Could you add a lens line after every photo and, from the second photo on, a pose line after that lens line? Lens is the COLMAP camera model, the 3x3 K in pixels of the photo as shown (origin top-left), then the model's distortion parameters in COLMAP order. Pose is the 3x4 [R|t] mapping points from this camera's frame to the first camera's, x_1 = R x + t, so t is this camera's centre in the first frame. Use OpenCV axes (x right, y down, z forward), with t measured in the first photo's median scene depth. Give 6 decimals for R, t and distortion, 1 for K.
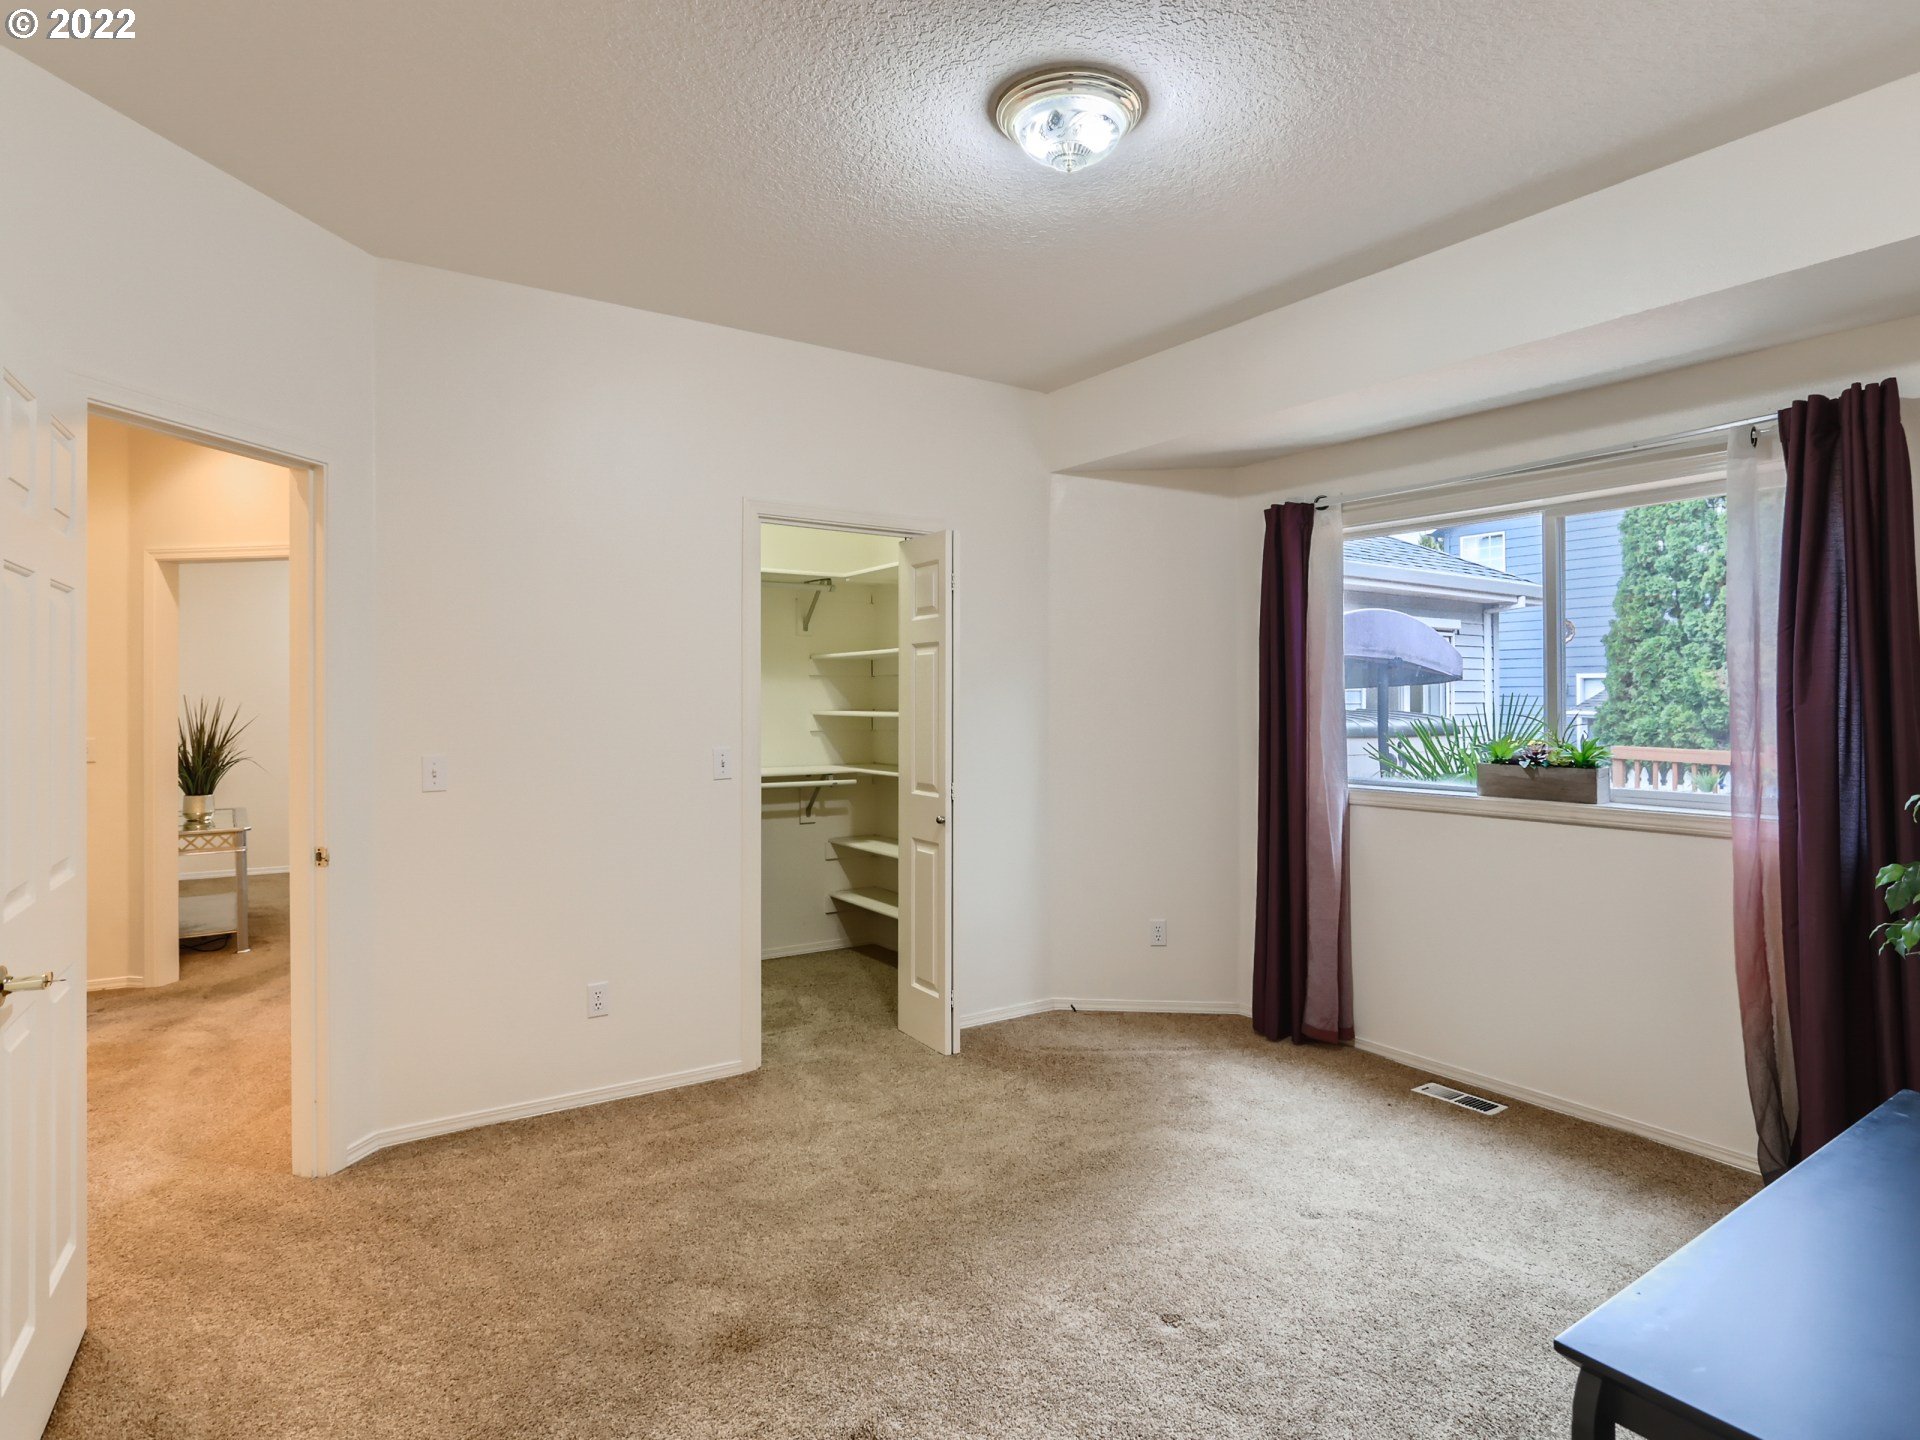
lens RADIAL K [[1052.0, 0, 958.2], [0, 1052.0, 702.4], [0, 0, 1]] dist [-0.035897, 0.022620]
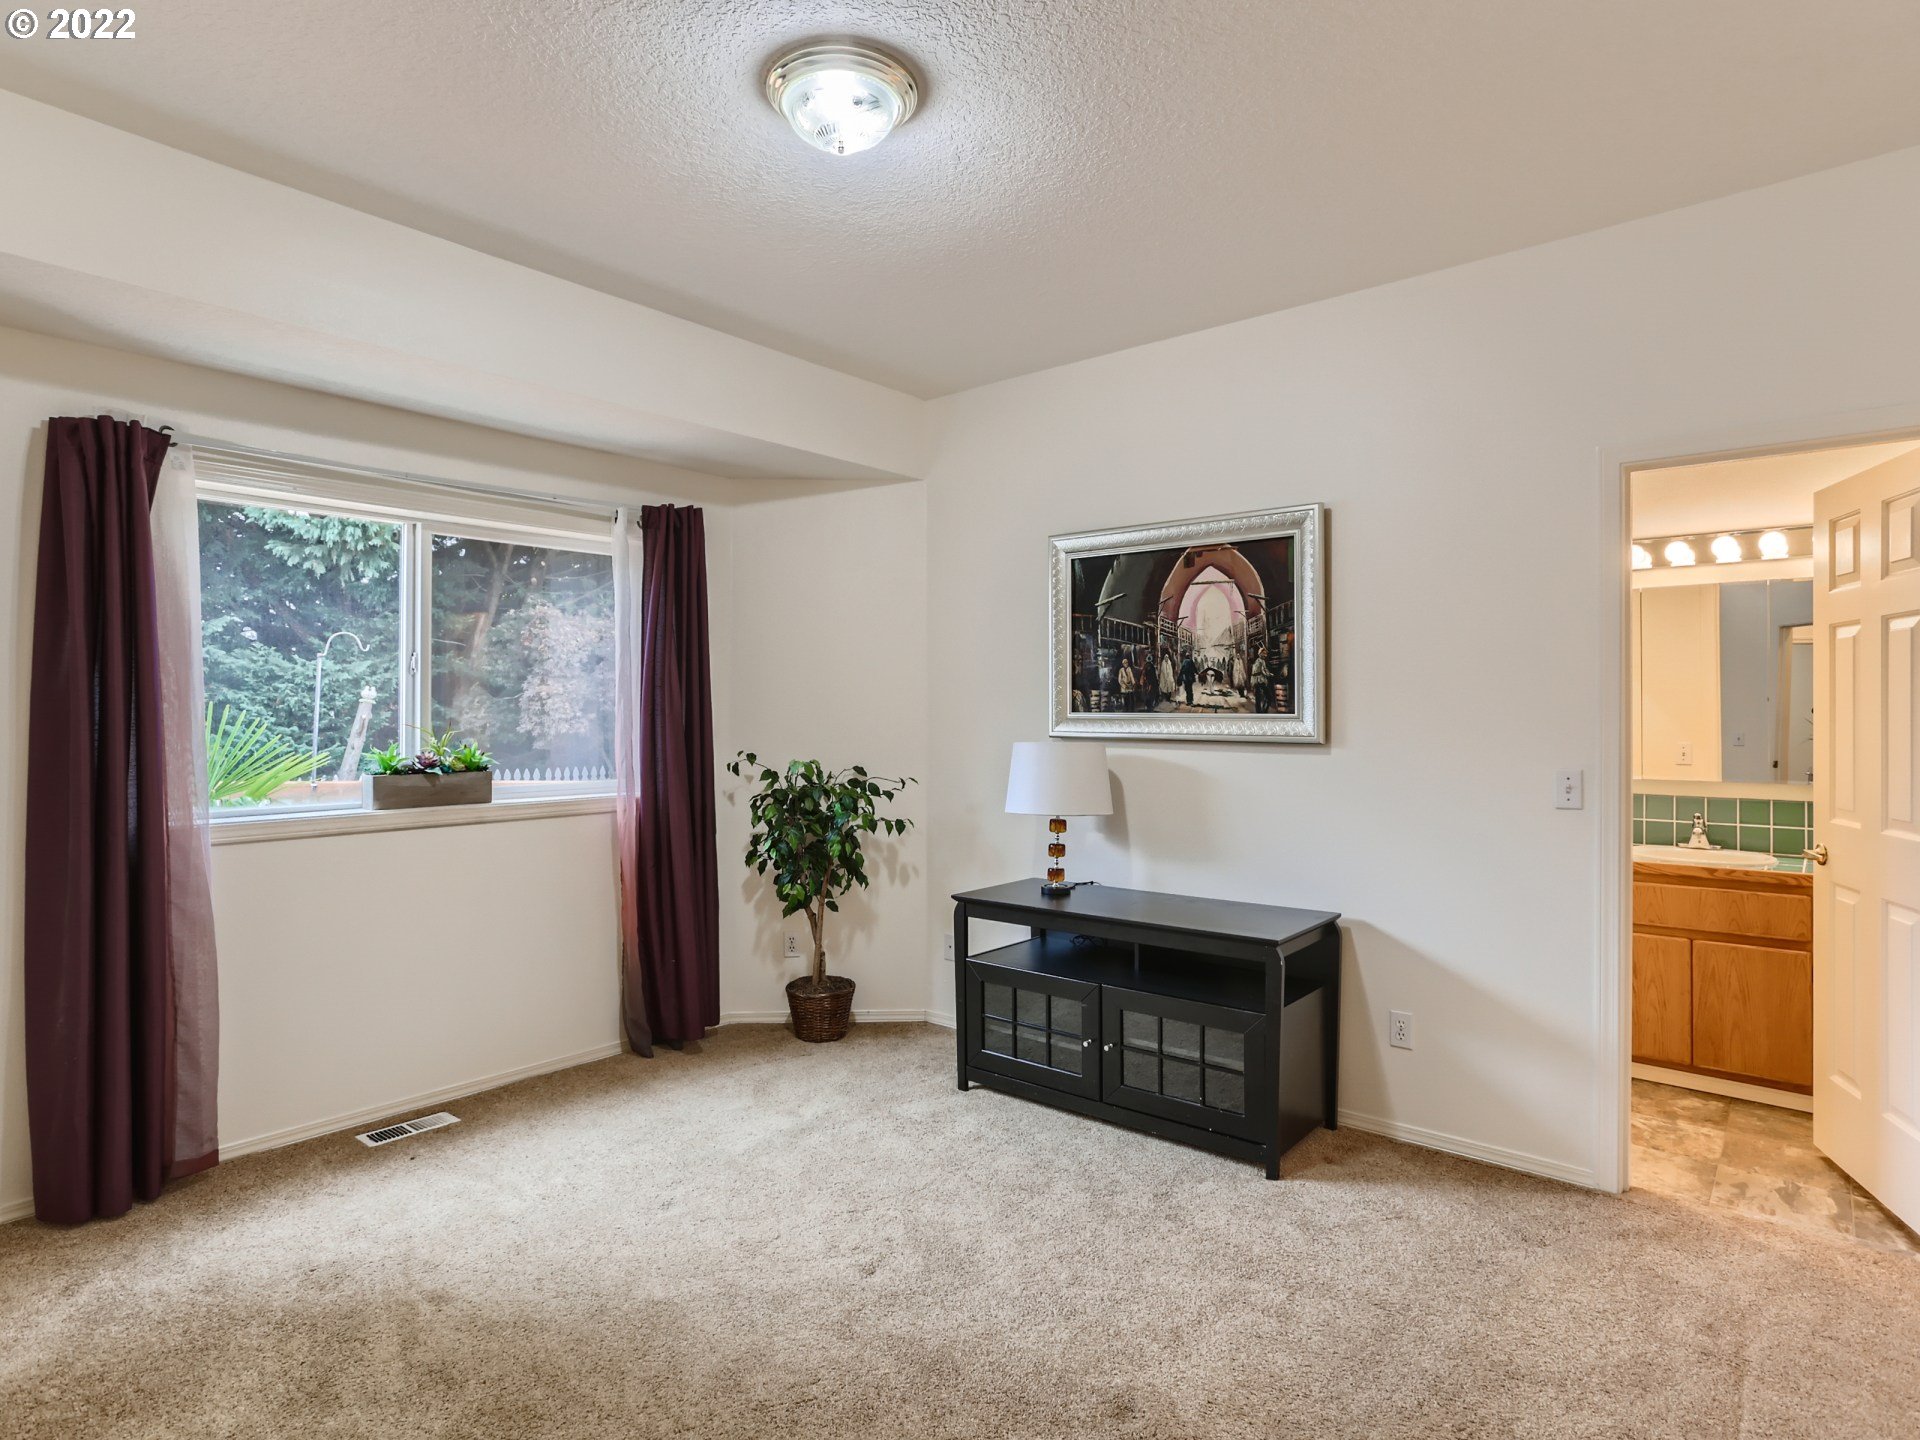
lens RADIAL K [[1052.0, 0, 957.3], [0, 1052.0, 719.4], [0, 0, 1]] dist [-0.035897, 0.022620]
pose [[-0.258211, -0.006451, 0.966067, -0.580558], [0.003666, 0.999964, 0.007657, 0.001654], [-0.966082, 0.005518, -0.258178, 0.783896]]
